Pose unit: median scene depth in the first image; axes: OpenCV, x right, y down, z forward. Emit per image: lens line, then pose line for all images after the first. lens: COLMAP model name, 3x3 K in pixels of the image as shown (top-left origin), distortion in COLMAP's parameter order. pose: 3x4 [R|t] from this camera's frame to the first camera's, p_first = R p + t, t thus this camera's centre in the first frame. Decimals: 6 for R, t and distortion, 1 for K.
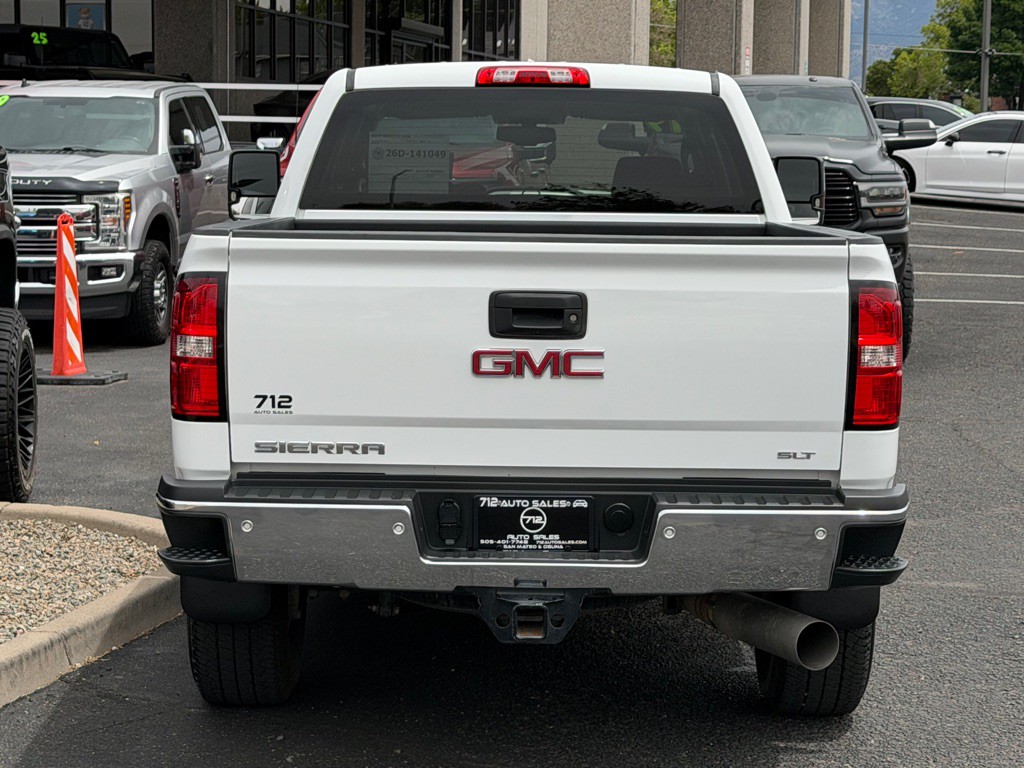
lens RADIAL K [[2279.9, 0, 507.3], [0, 2279.9, 392.0], [0, 0, 1]] dist [0.190809, -0.057987]
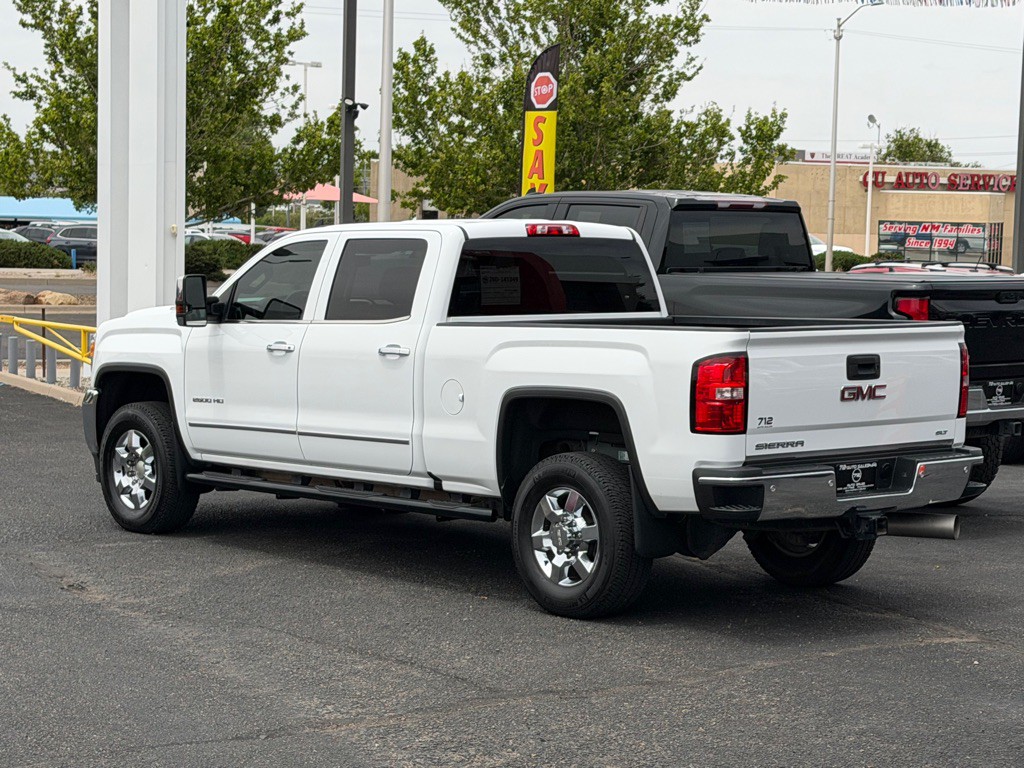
lens RADIAL K [[2278.5, 0, 512.7], [0, 2278.5, 379.4], [0, 0, 1]] dist [0.181354, -0.038922]
pose [[0.746049, -0.047938, 0.664163, -1.469217], [0.072742, 0.997303, -0.009728, -0.026119], [-0.661906, 0.055570, 0.747525, -0.241403]]
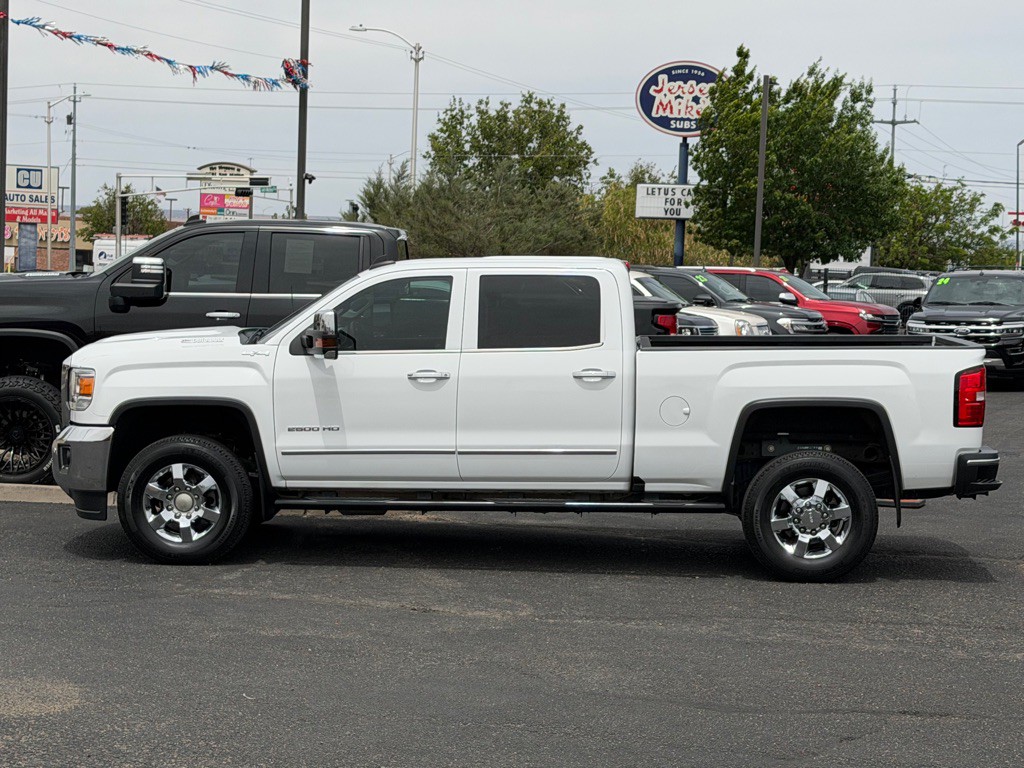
lens RADIAL K [[2313.0, 0, 518.1], [0, 2313.0, 404.2], [0, 0, 1]] dist [0.176105, 0.197484]
pose [[0.045412, -0.088721, 0.995021, -2.594471], [0.093852, 0.992022, 0.084170, -0.262524], [-0.994550, 0.089563, 0.053377, 1.351294]]
